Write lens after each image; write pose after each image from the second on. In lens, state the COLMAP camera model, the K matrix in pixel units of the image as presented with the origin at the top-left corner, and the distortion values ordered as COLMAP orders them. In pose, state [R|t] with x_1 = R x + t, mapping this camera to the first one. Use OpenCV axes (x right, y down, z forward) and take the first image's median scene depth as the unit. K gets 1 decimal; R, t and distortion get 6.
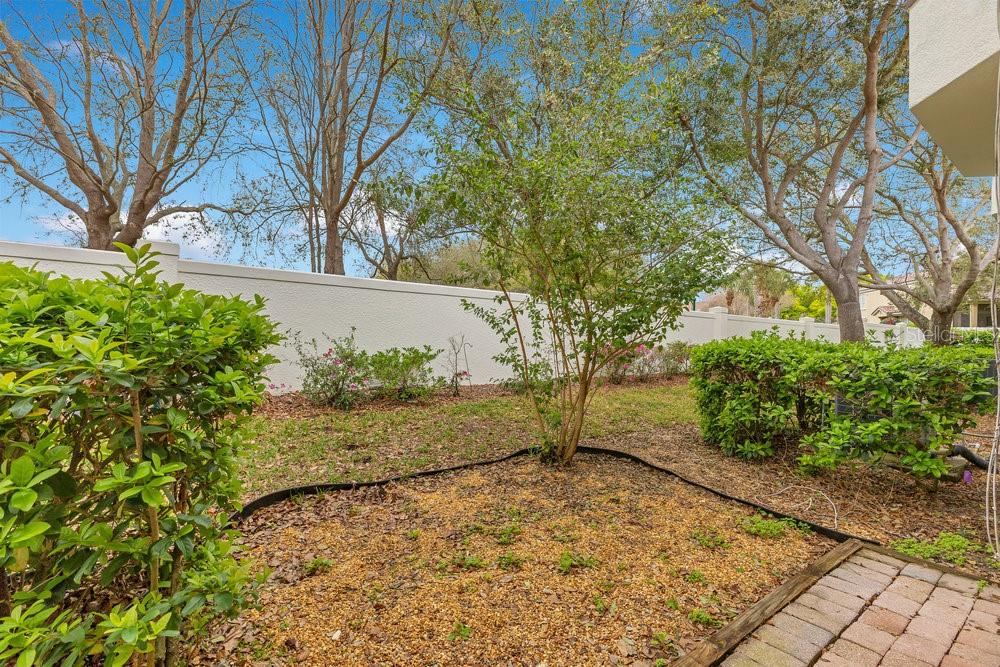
lens RADIAL K [[434.6, 0, 501.5], [0, 434.6, 334.4], [0, 0, 1]] dist [-0.000477, 0.000646]
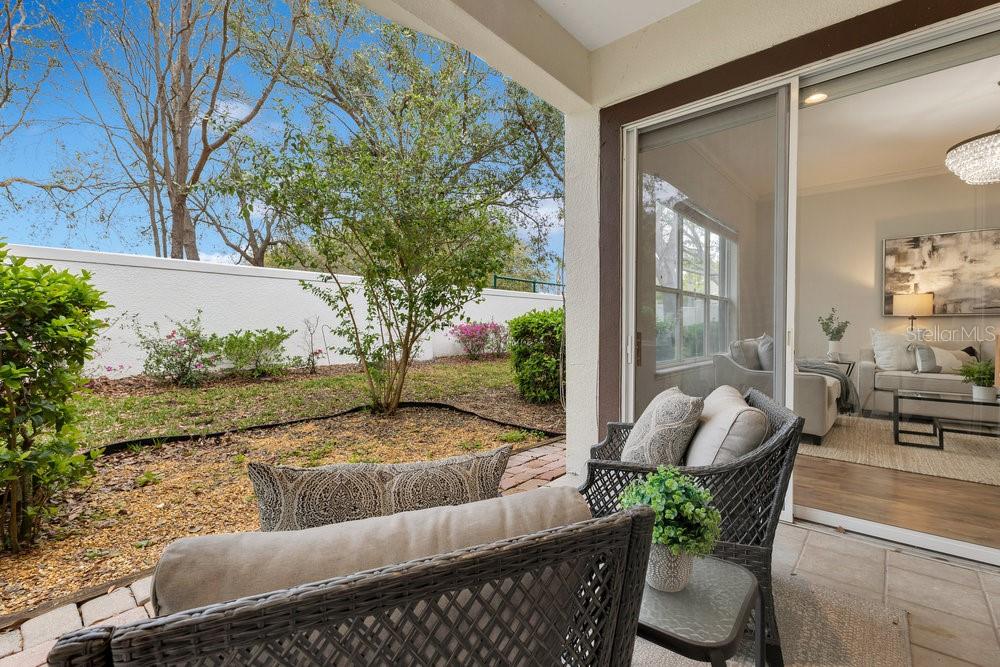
lens RADIAL K [[441.0, 0, 498.2], [0, 441.0, 333.1], [0, 0, 1]] dist [0.002464, -0.001752]
pose [[0.972961, -0.030672, 0.228923, 0.114202], [0.025995, 0.999388, 0.023418, 0.034083], [-0.229501, -0.016834, 0.973163, -0.195002]]
